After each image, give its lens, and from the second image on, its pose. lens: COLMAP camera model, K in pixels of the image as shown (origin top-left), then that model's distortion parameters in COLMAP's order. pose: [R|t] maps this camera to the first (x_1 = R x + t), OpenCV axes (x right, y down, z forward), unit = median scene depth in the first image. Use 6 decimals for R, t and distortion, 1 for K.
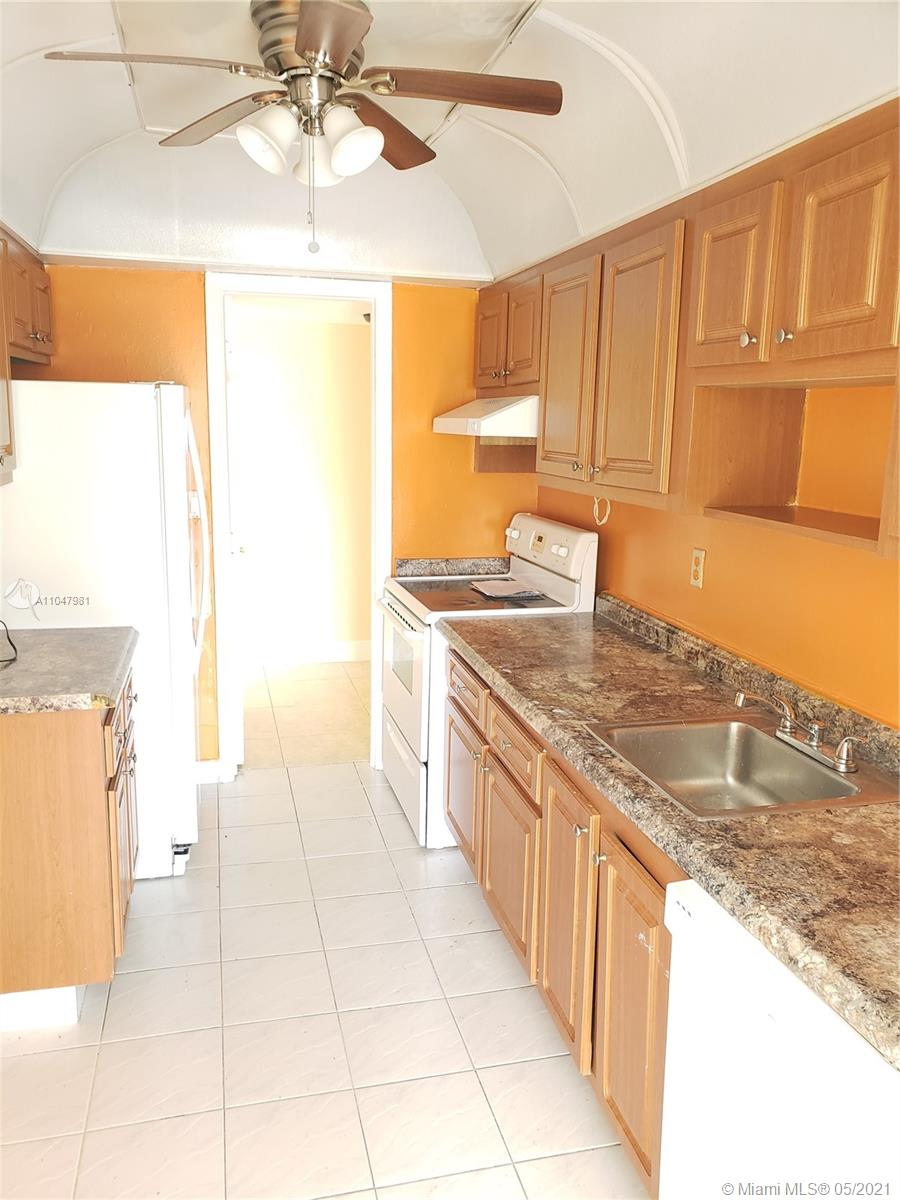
lens RADIAL K [[928.7, 0, 450.0], [0, 928.7, 600.0], [0, 0, 1]] dist [0.010332, 0.002033]
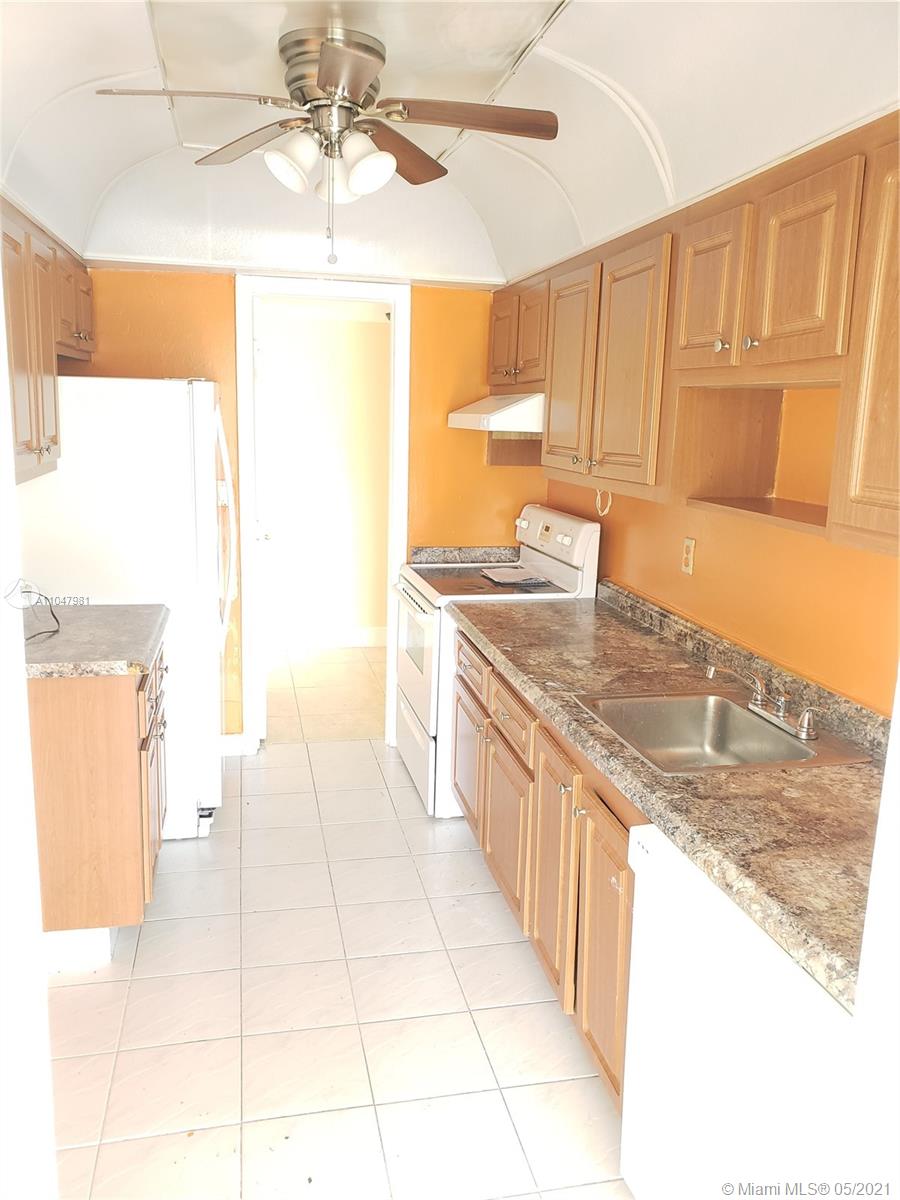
lens RADIAL K [[935.8, 0, 448.0], [0, 935.8, 594.4], [0, 0, 1]] dist [0.029931, -0.053538]
pose [[0.999401, 0.013579, -0.031846, 0.028562], [-0.013622, 0.999907, -0.001112, 0.016827], [0.031828, 0.001545, 0.999492, -0.098558]]
